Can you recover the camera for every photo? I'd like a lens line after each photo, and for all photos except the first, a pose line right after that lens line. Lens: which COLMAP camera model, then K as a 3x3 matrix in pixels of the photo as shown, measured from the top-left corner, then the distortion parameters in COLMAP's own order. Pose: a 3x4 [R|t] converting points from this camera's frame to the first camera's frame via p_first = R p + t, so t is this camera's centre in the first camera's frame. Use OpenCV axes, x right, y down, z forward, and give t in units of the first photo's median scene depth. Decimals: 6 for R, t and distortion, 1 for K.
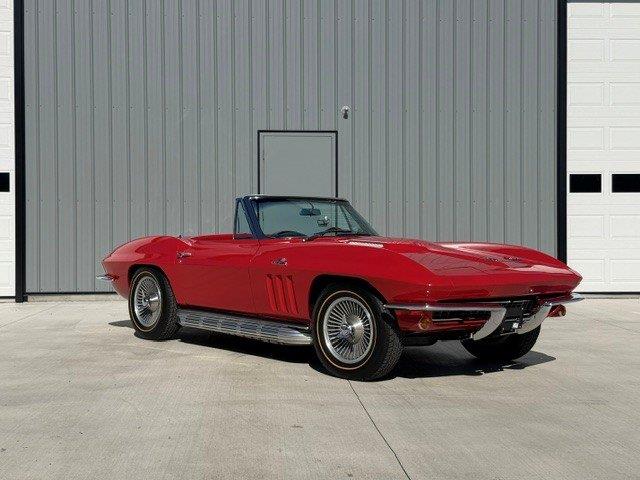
lens RADIAL K [[894.3, 0, 320.0], [0, 894.3, 240.0], [0, 0, 1]] dist [0.084800, 0.001941]
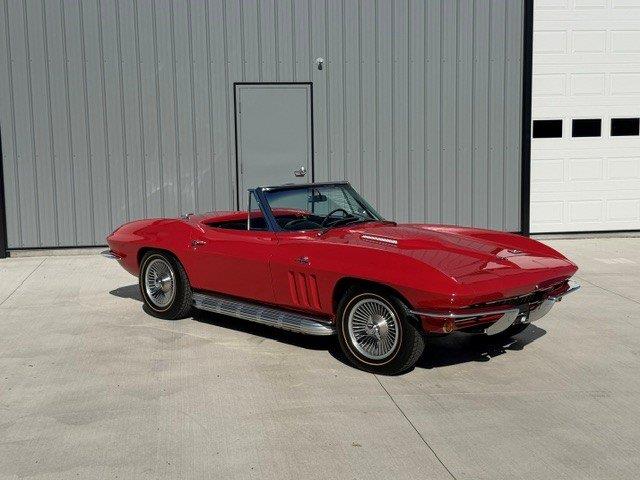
lens RADIAL K [[894.3, 0, 320.0], [0, 894.3, 240.0], [0, 0, 1]] dist [0.084800, 0.001941]
pose [[0.996614, -0.023206, 0.078876, -0.095436], [0.013601, 0.992657, 0.120200, -0.113322], [-0.081086, -0.118720, 0.989611, -0.048193]]
